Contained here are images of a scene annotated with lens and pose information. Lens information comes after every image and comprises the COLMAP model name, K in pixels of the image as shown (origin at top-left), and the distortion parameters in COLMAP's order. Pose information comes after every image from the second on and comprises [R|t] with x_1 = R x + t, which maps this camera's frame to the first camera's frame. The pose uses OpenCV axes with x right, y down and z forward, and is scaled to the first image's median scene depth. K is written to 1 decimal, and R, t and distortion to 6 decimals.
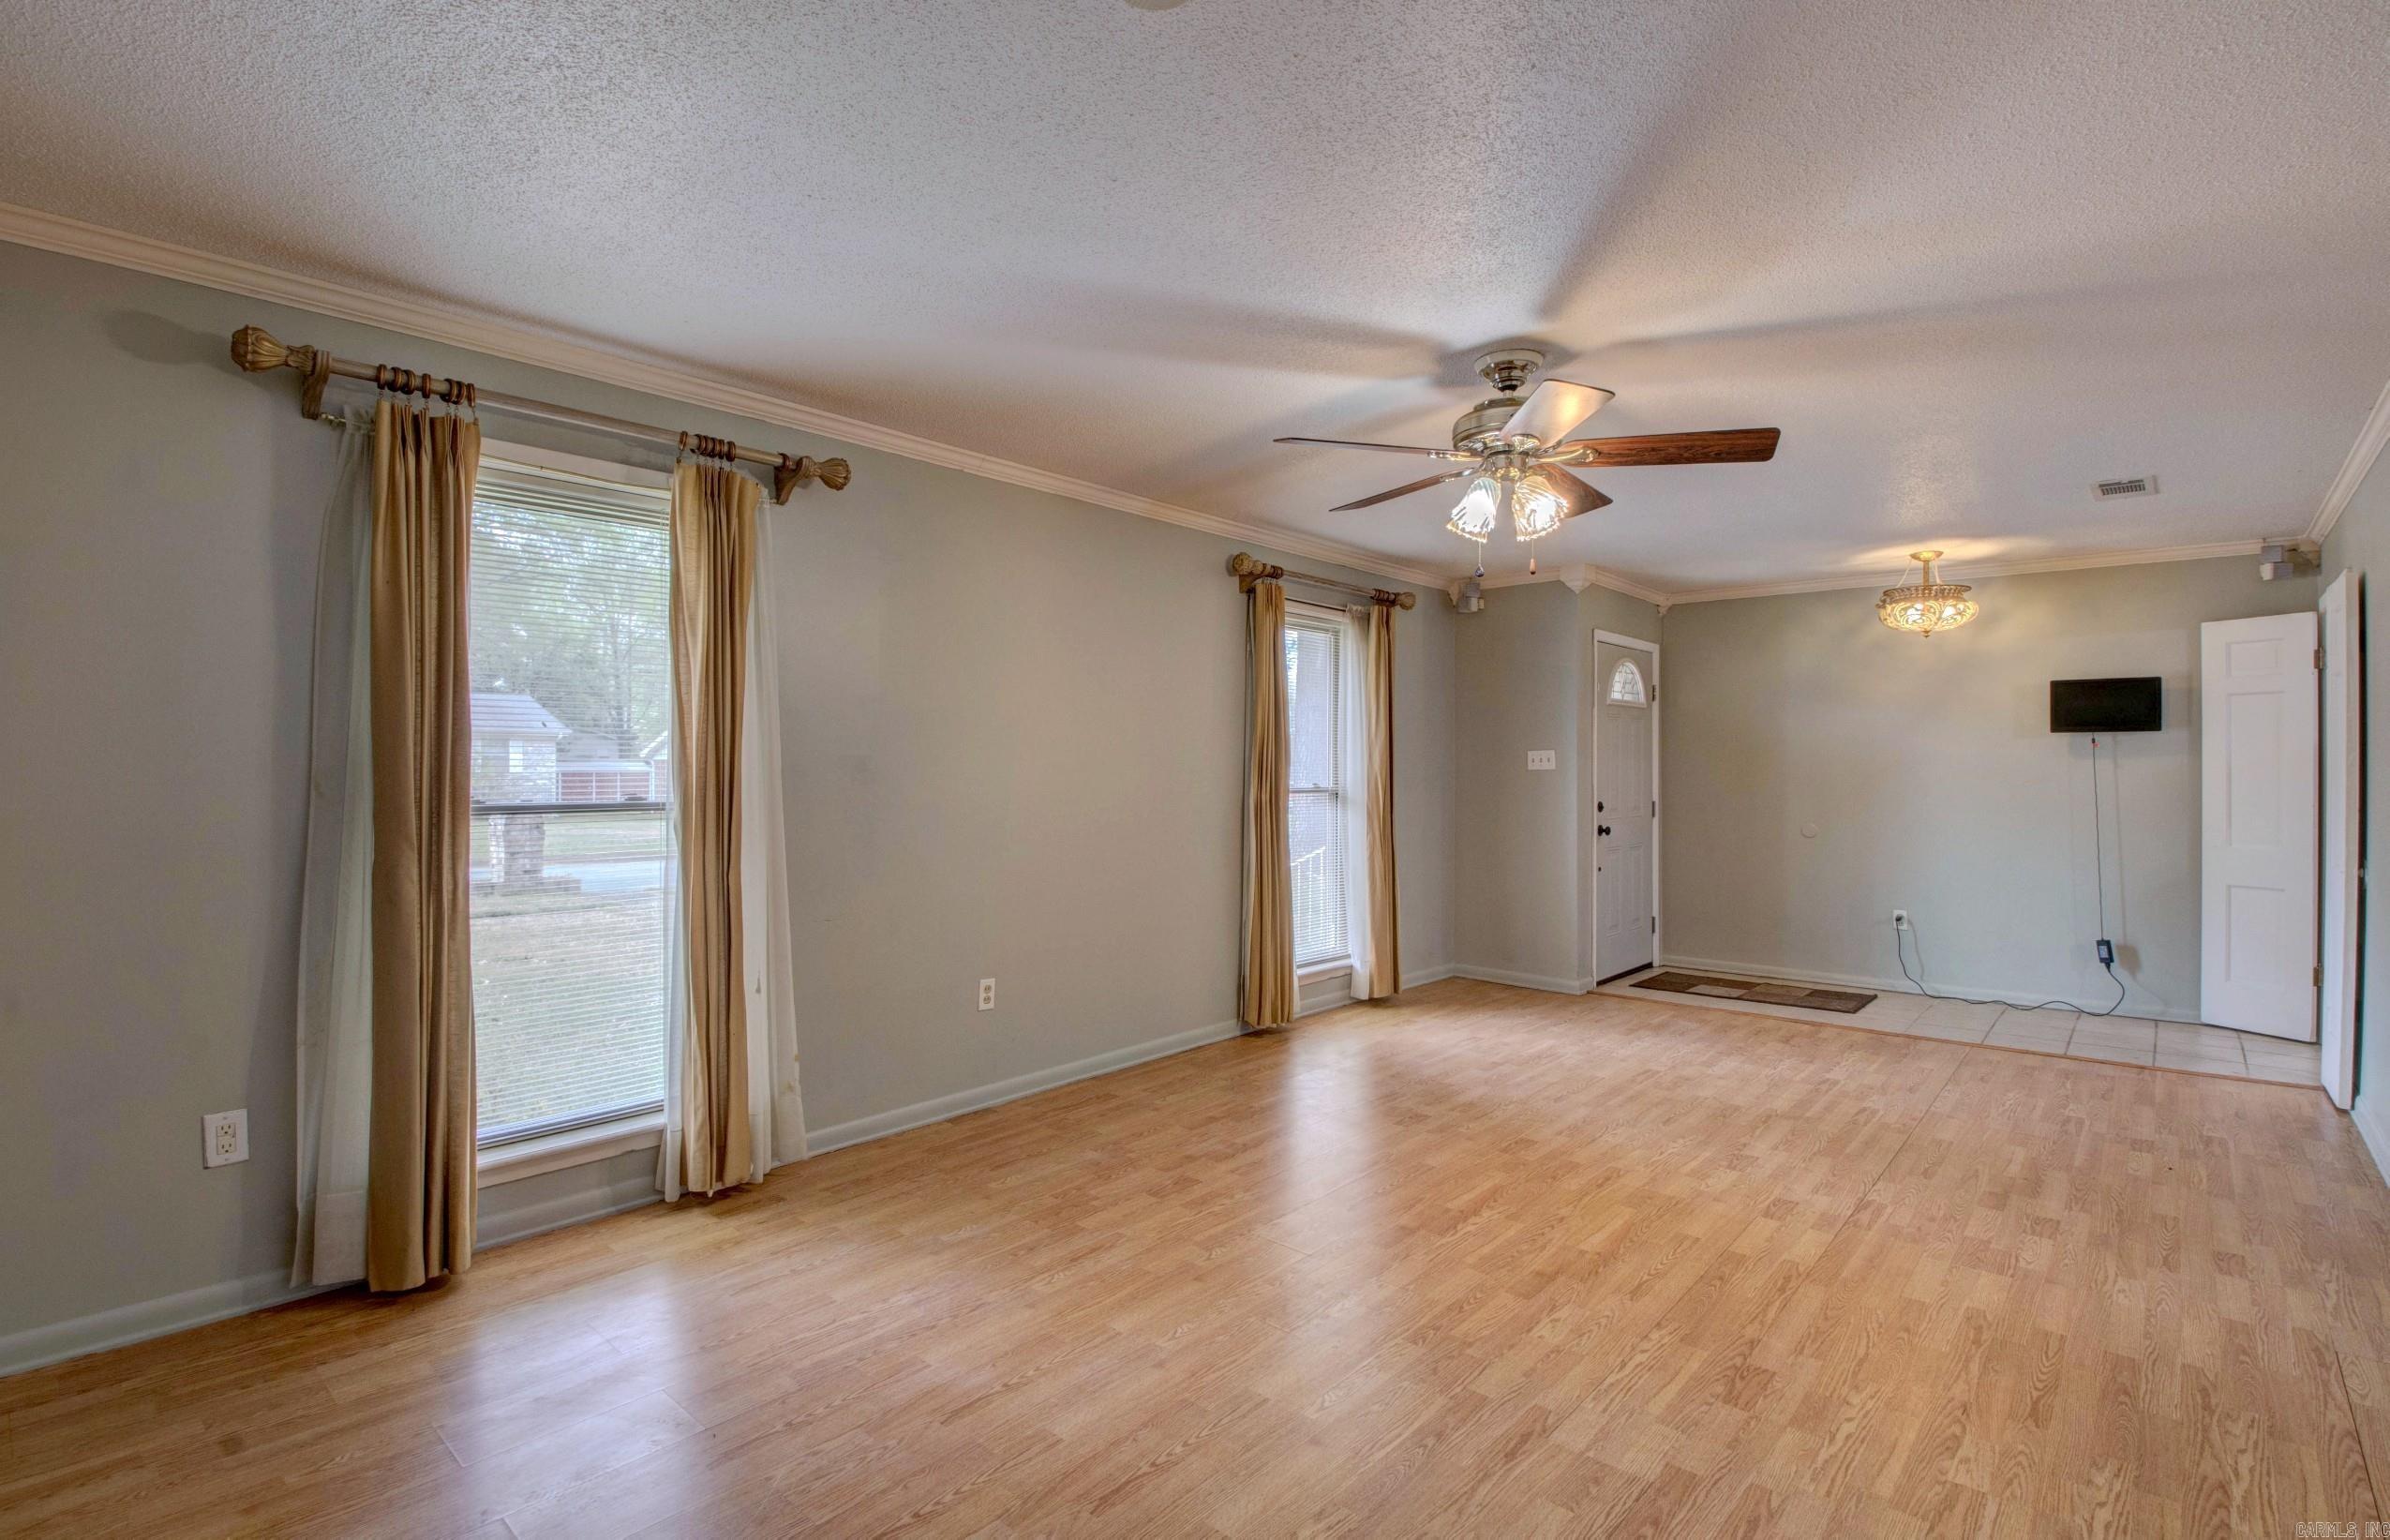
lens RADIAL K [[1112.2, 0, 1186.0], [0, 1112.2, 759.2], [0, 0, 1]] dist [0.003143, -0.019521]
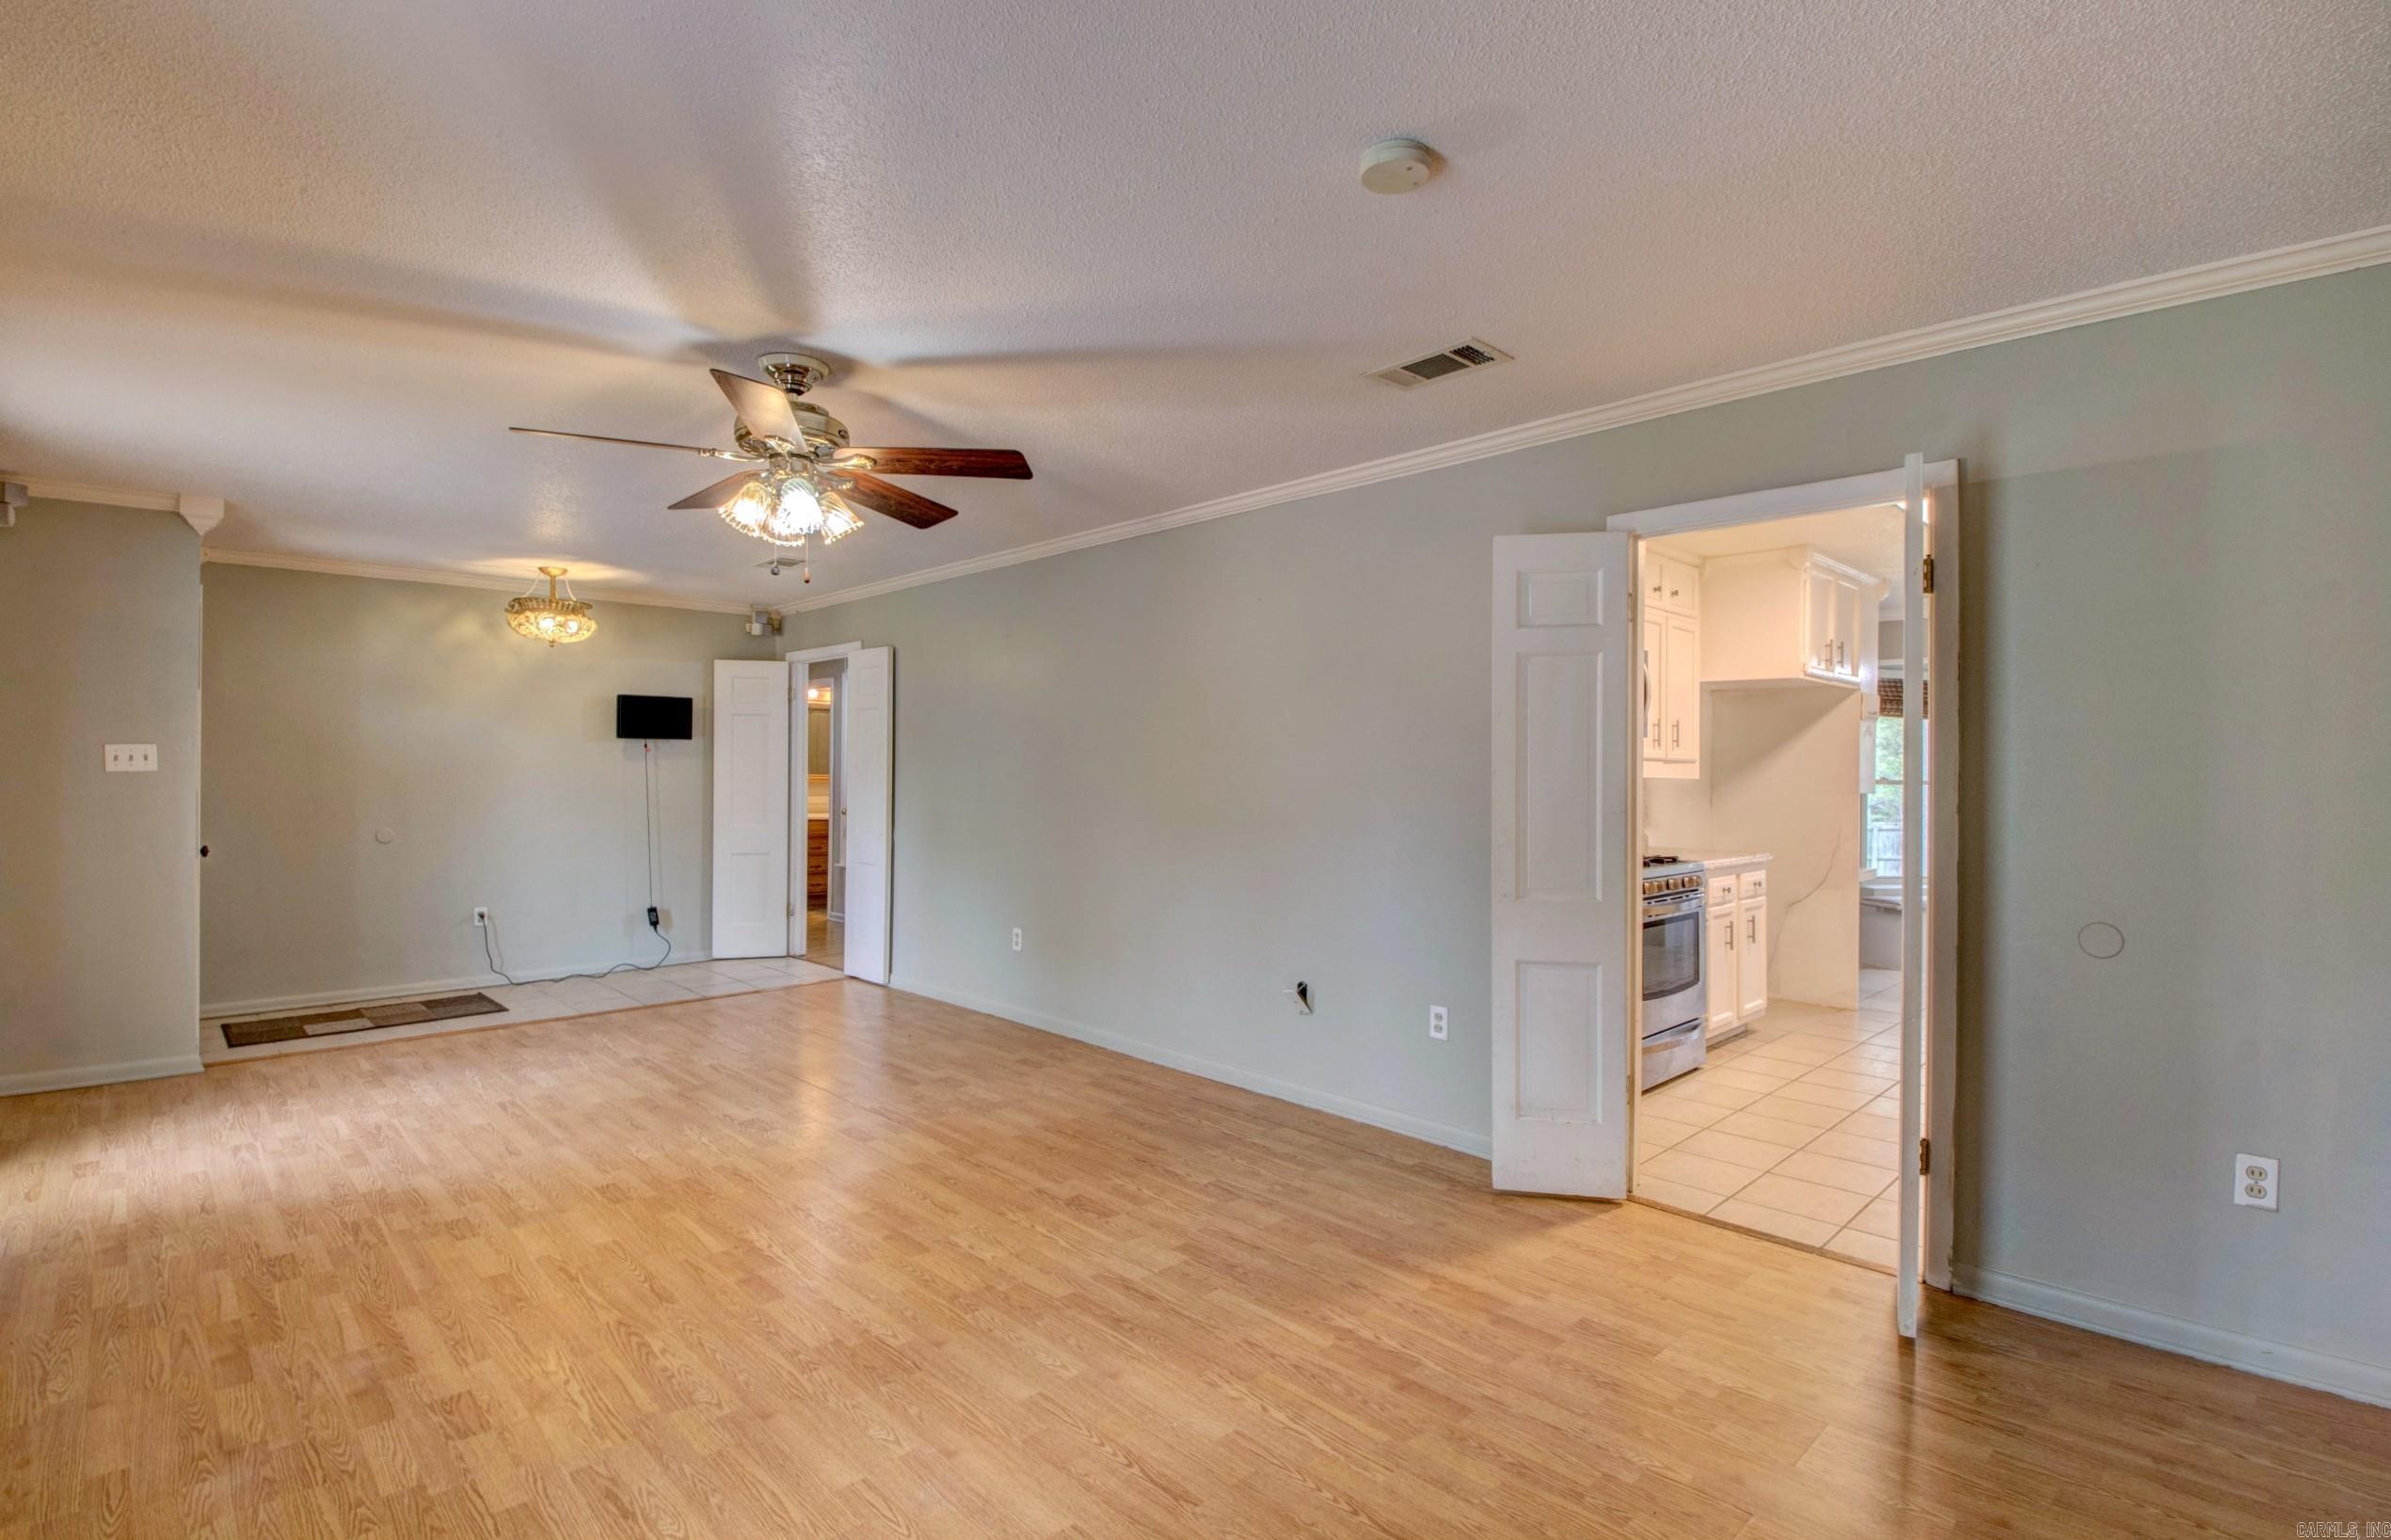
lens RADIAL K [[1112.5, 0, 1186.5], [0, 1112.5, 759.2], [0, 0, 1]] dist [0.003143, -0.019521]
pose [[0.081510, 0.005091, 0.996660, -0.607914], [-0.008535, 0.999954, -0.004409, -0.002496], [-0.996636, -0.008147, 0.081549, 0.510471]]
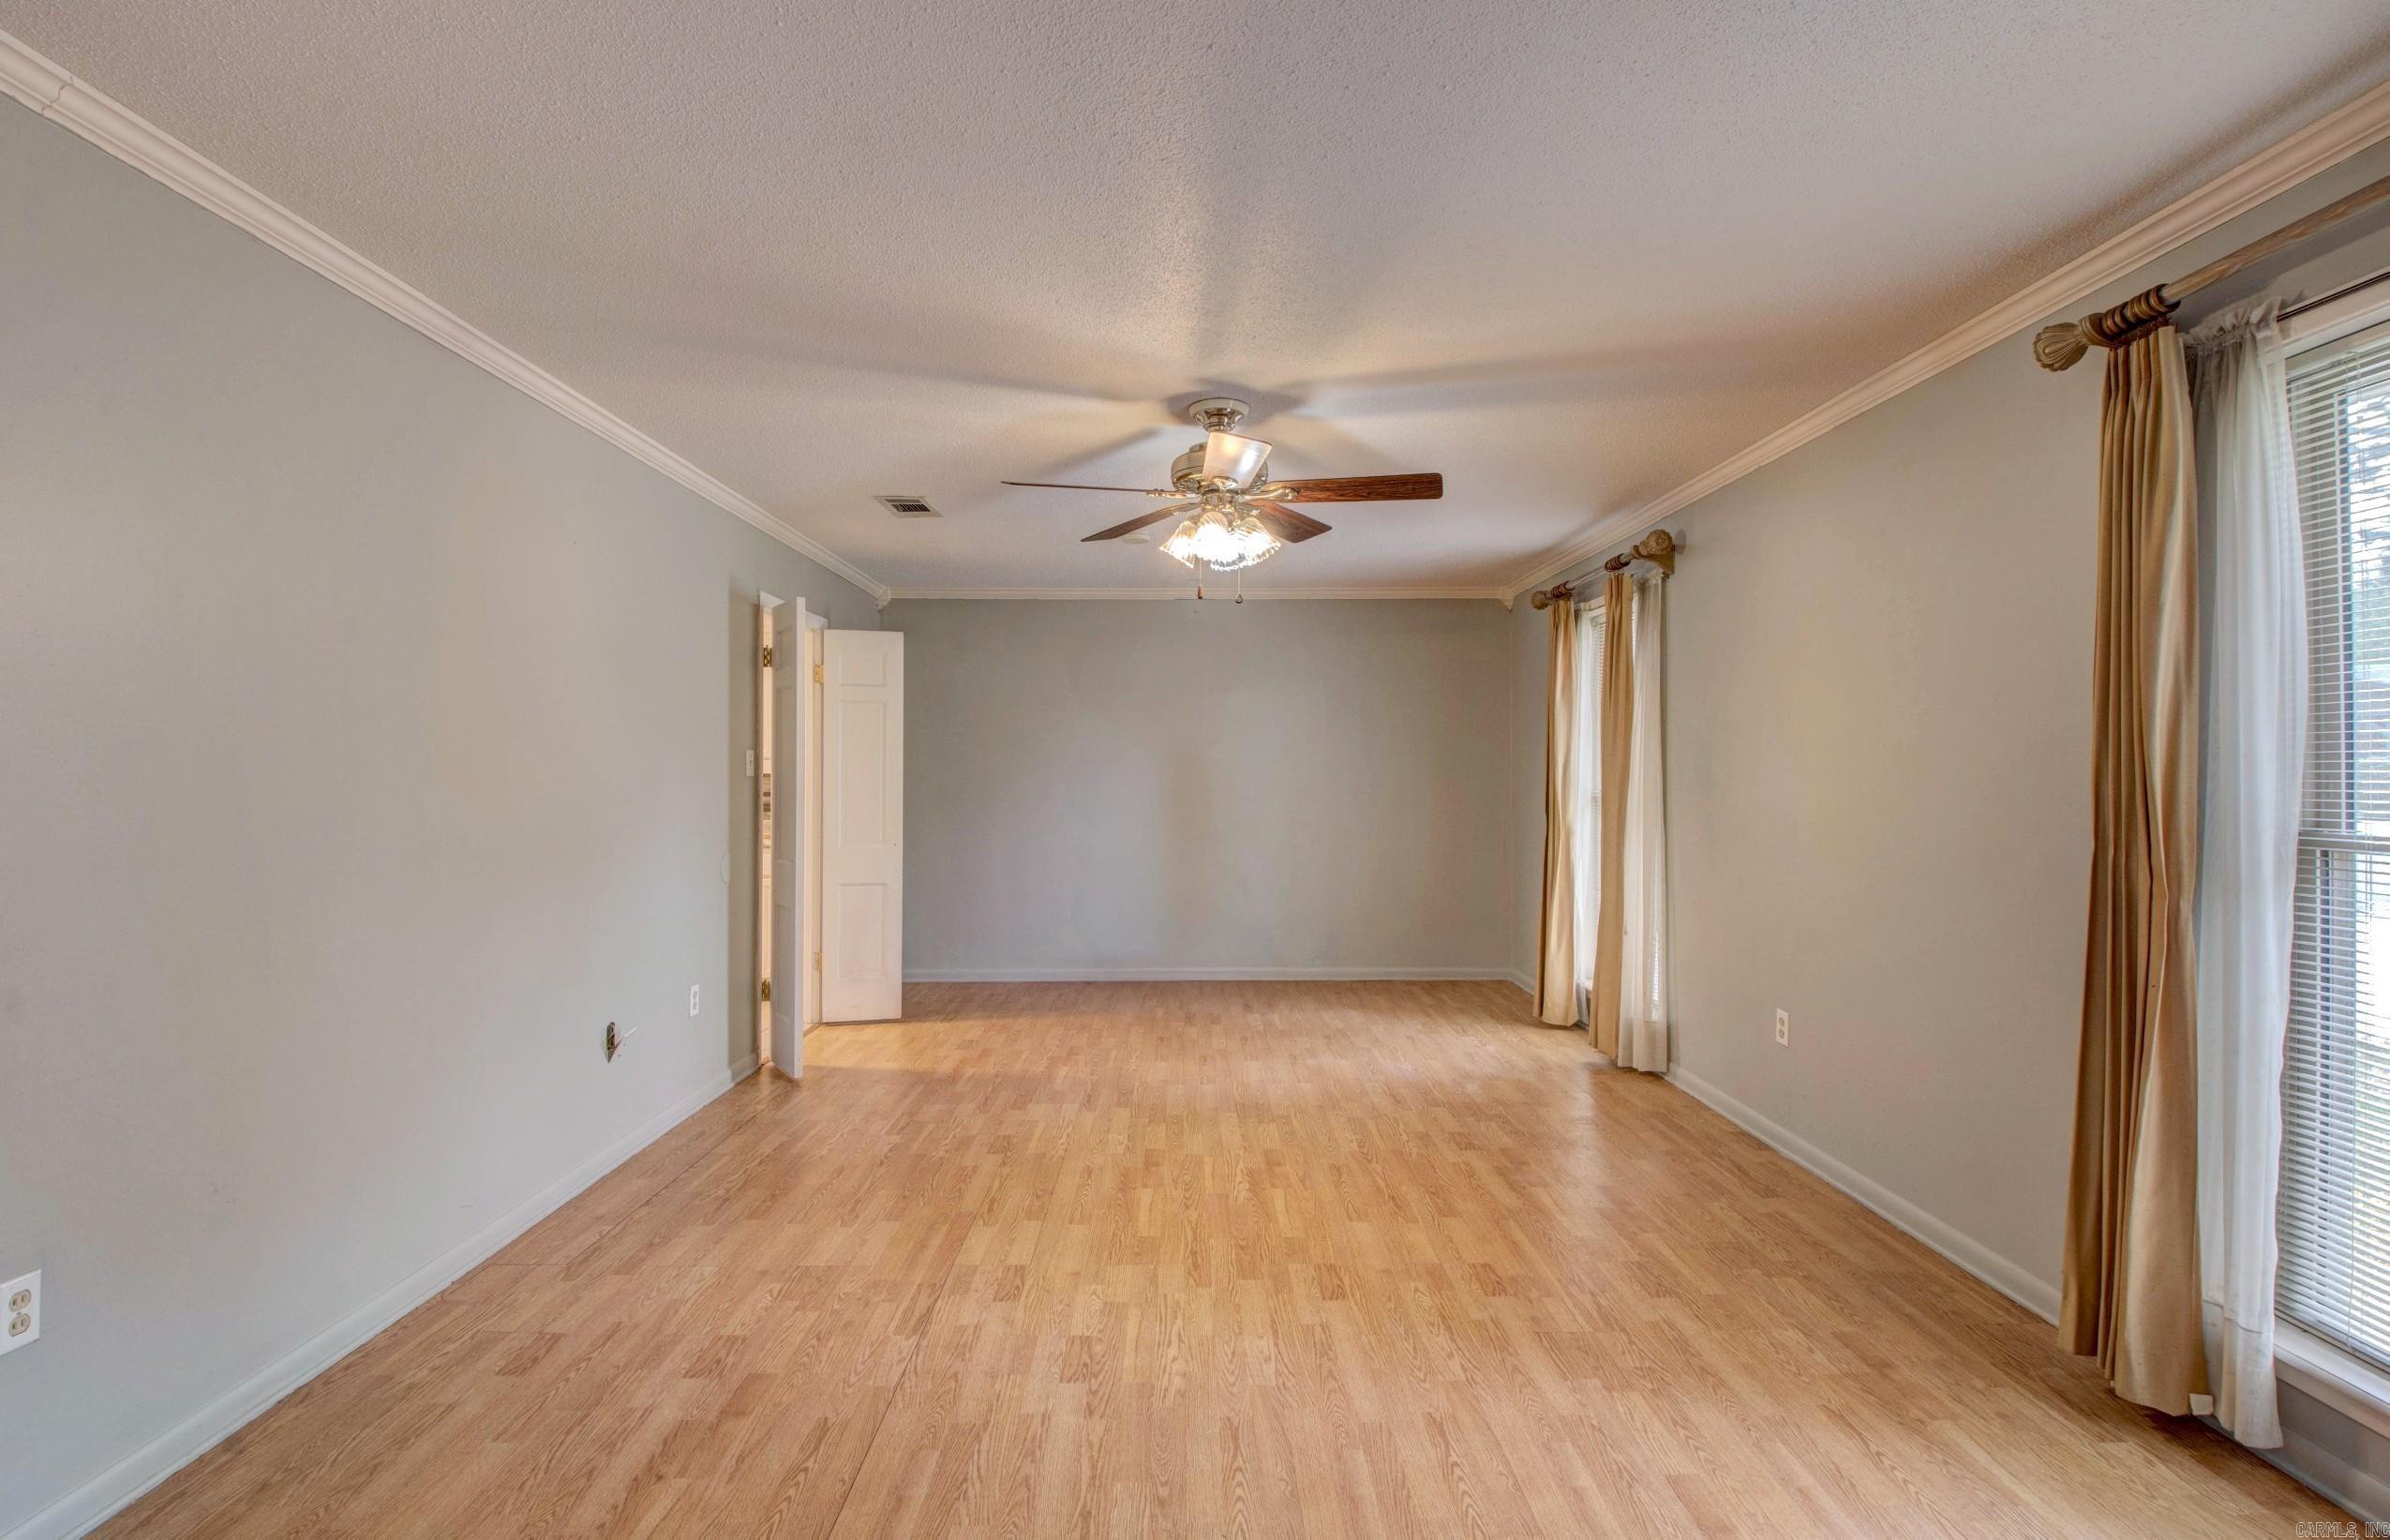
lens RADIAL K [[1133.3, 0, 1194.0], [0, 1133.3, 751.8], [0, 0, 1]] dist [0.041040, -0.050718]
pose [[-0.740302, -0.017481, -0.672047, 0.967165], [-0.001522, 0.999703, -0.024327, 0.012235], [0.672273, -0.016986, -0.740109, 1.646123]]
